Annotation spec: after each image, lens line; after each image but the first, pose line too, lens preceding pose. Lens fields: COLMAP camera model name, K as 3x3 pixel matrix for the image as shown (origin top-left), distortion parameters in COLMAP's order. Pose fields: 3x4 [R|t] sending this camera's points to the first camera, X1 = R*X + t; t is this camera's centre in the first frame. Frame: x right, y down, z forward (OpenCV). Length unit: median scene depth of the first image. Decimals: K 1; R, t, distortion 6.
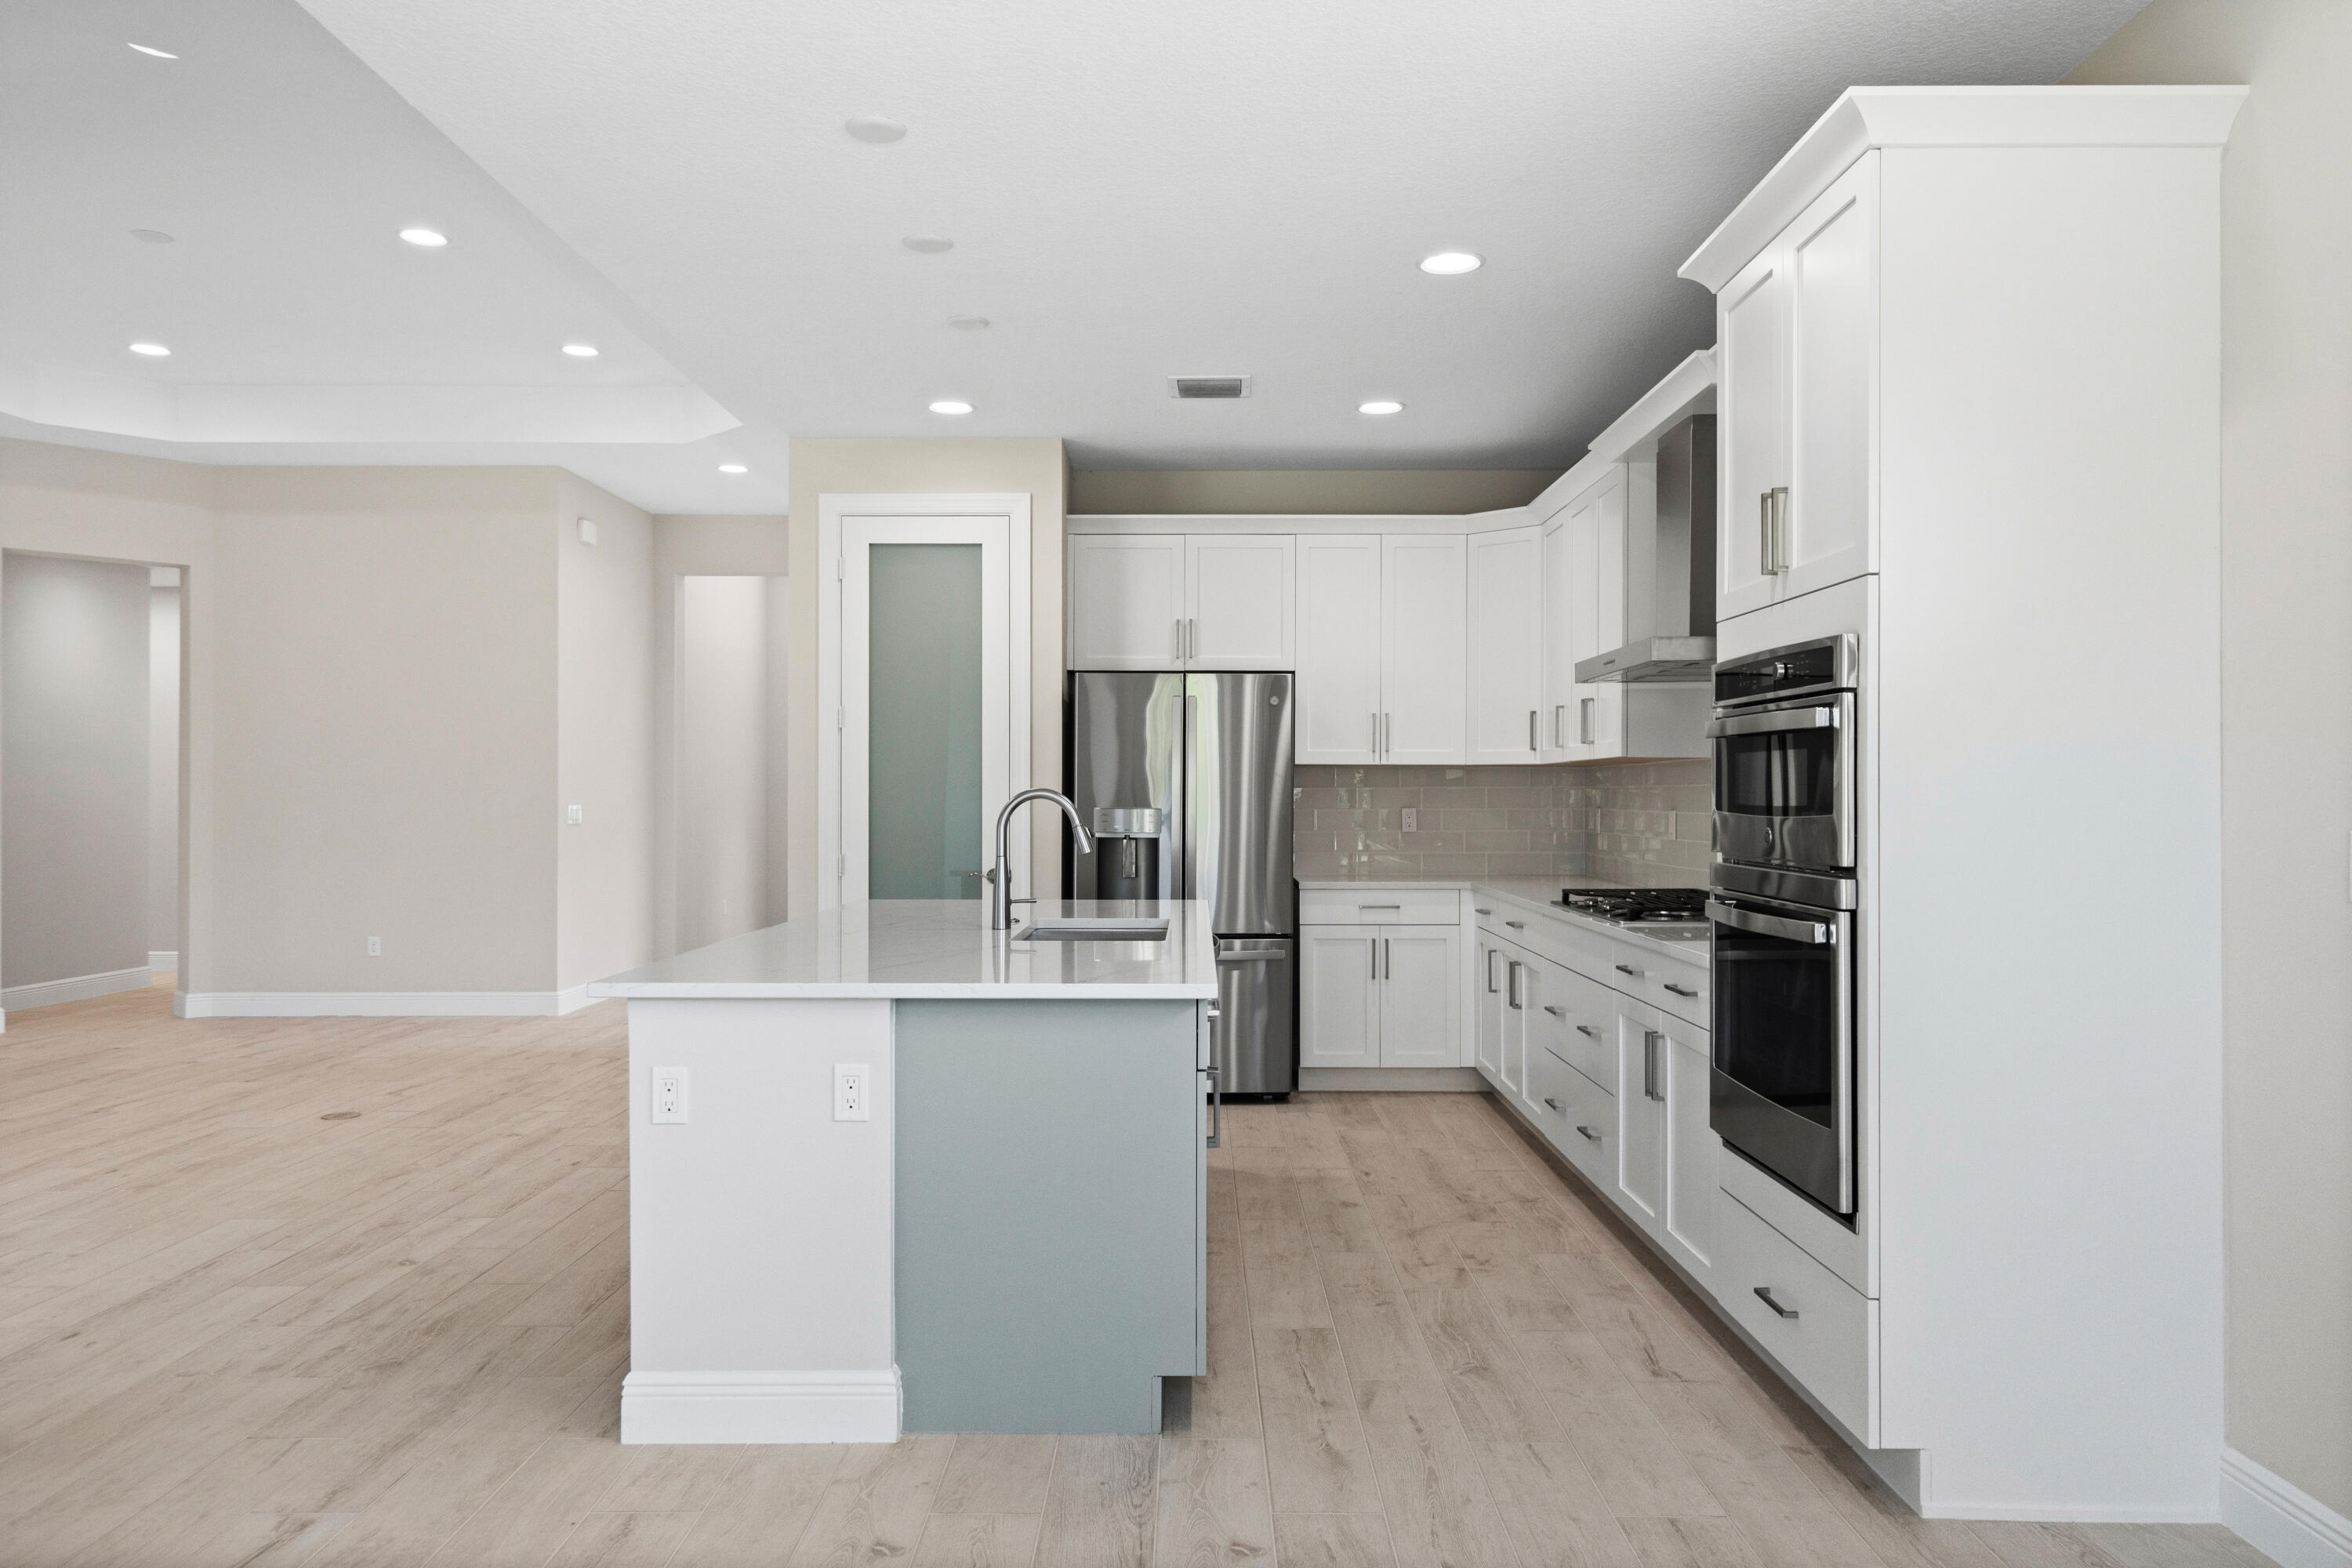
lens RADIAL K [[1655.5, 0, 1207.2], [0, 1655.5, 783.2], [0, 0, 1]] dist [0.004338, 0.001296]
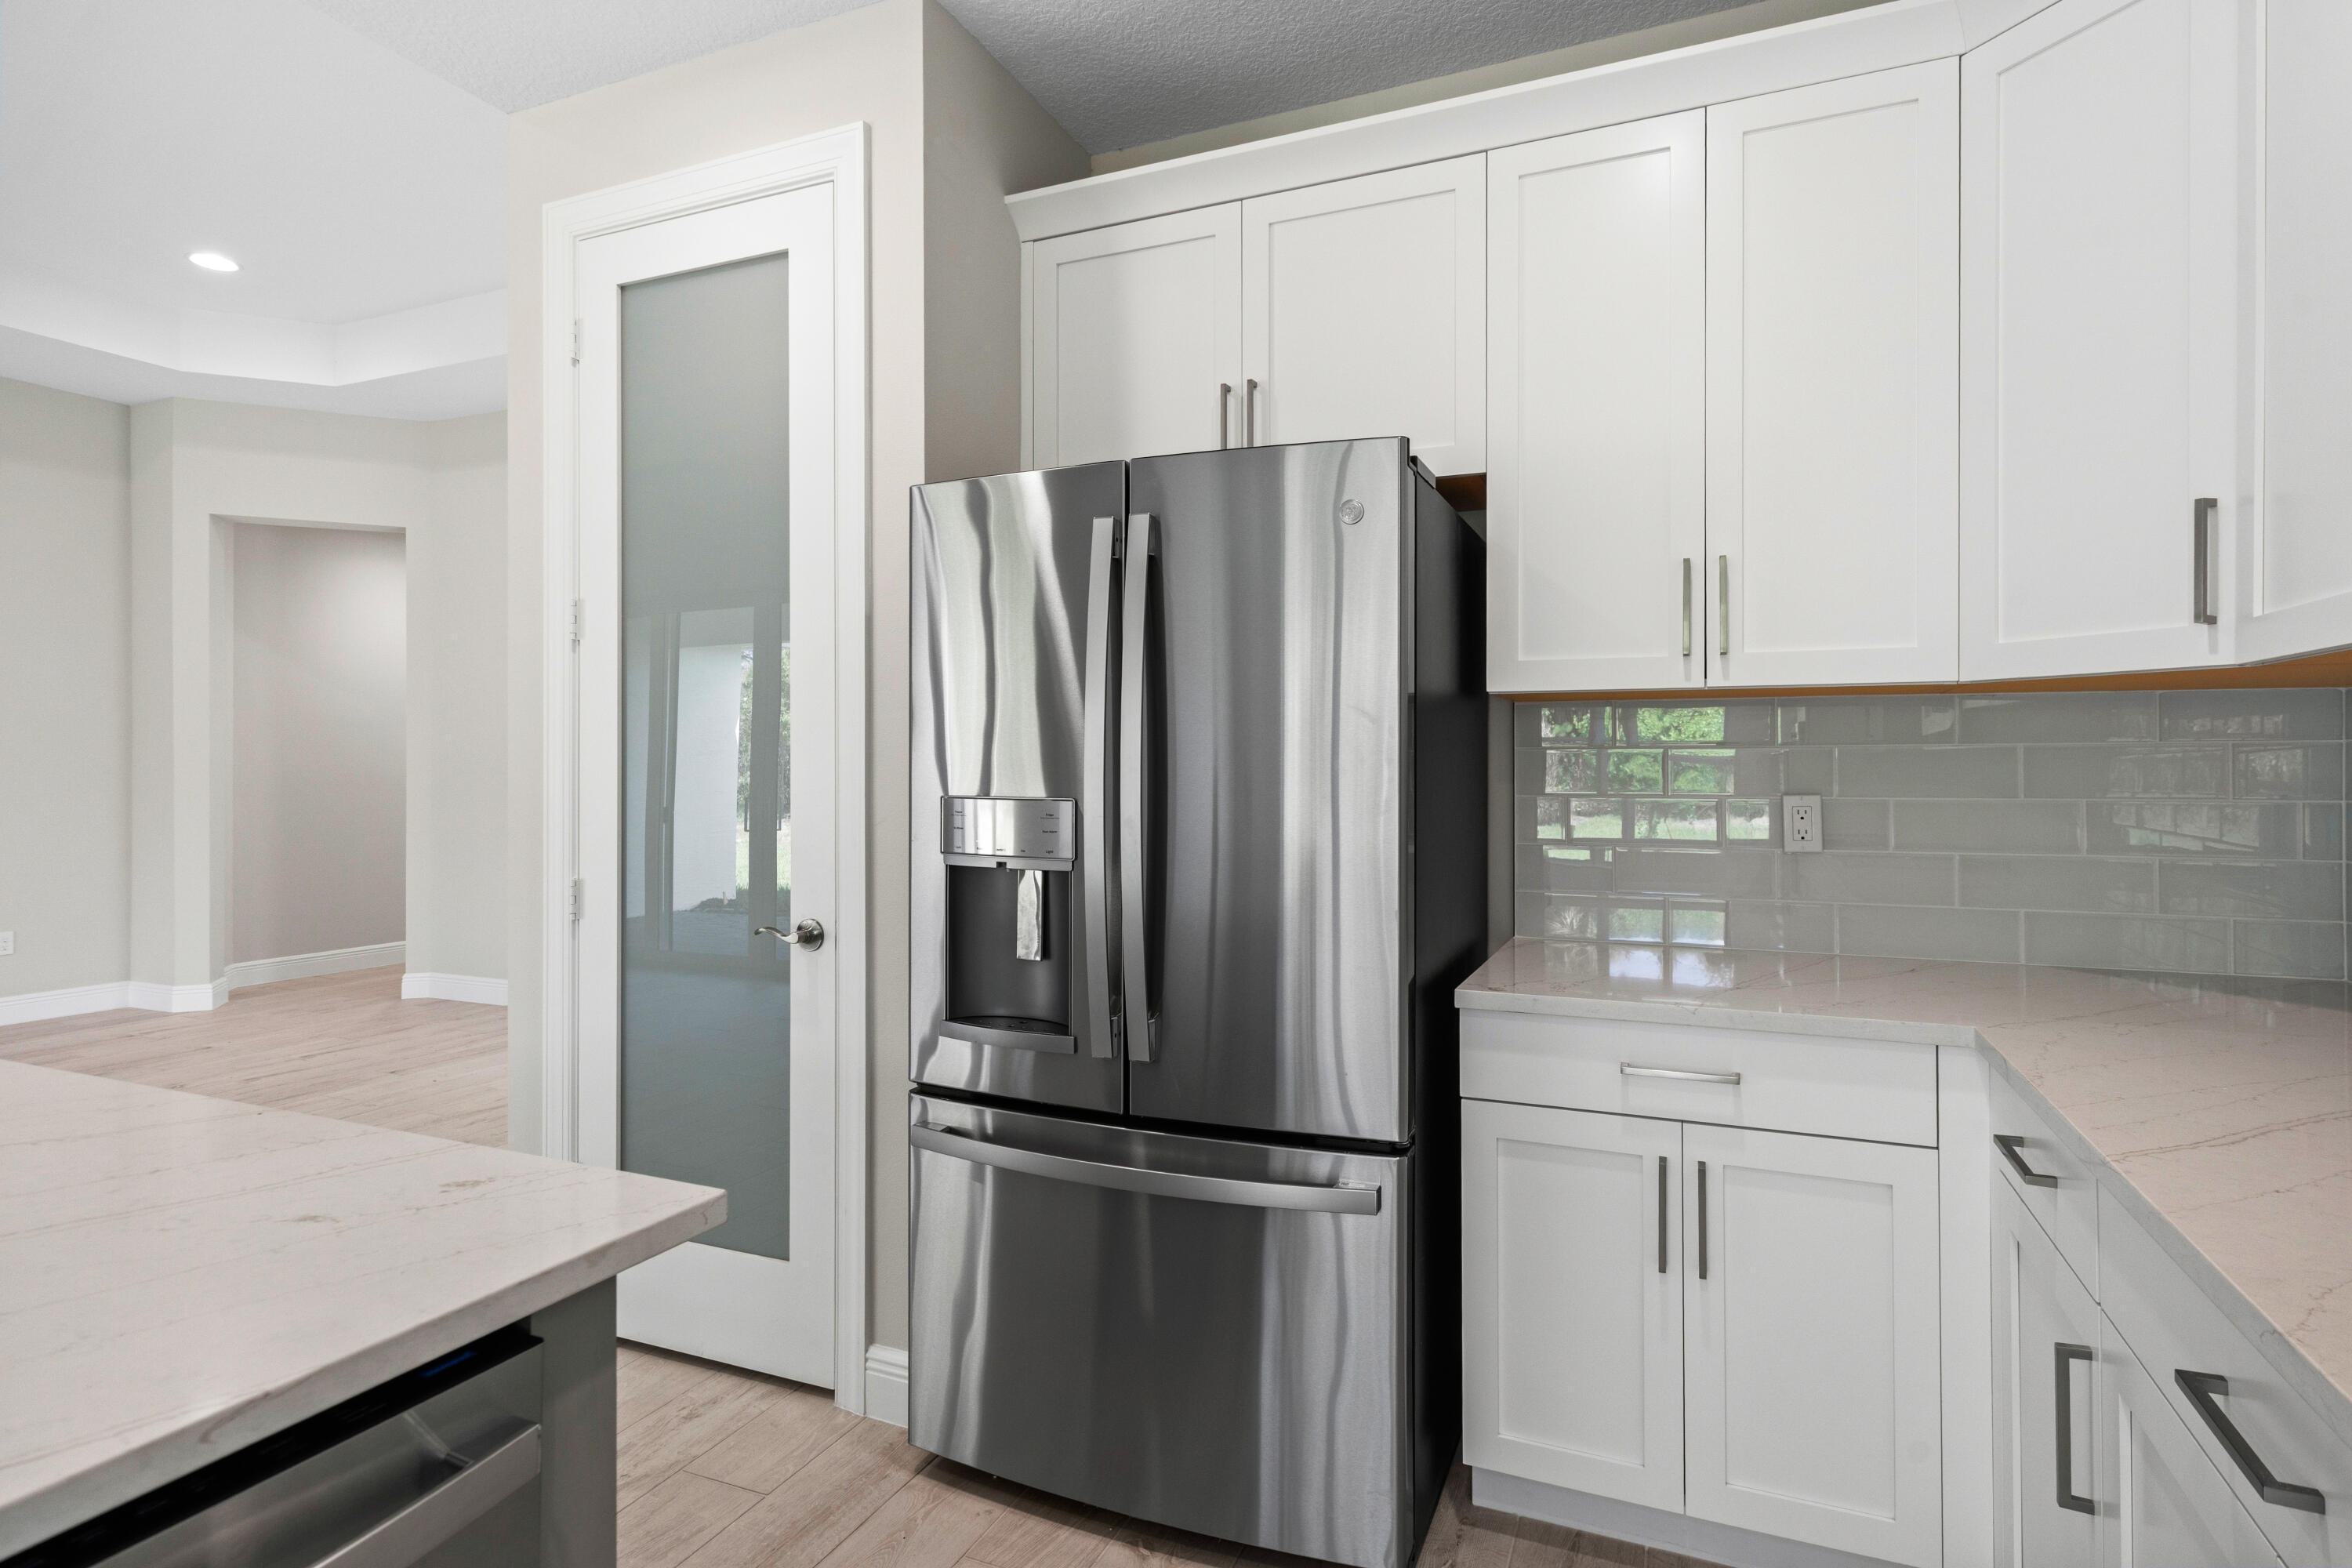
lens RADIAL K [[1220.7, 0, 1190.7], [0, 1220.7, 755.8], [0, 0, 1]] dist [0.003195, 0.000403]
pose [[0.915073, -0.004889, -0.403259, 0.130844], [0.005031, 0.999987, -0.000708, 0.005661], [0.403257, -0.001381, 0.915086, 0.815797]]
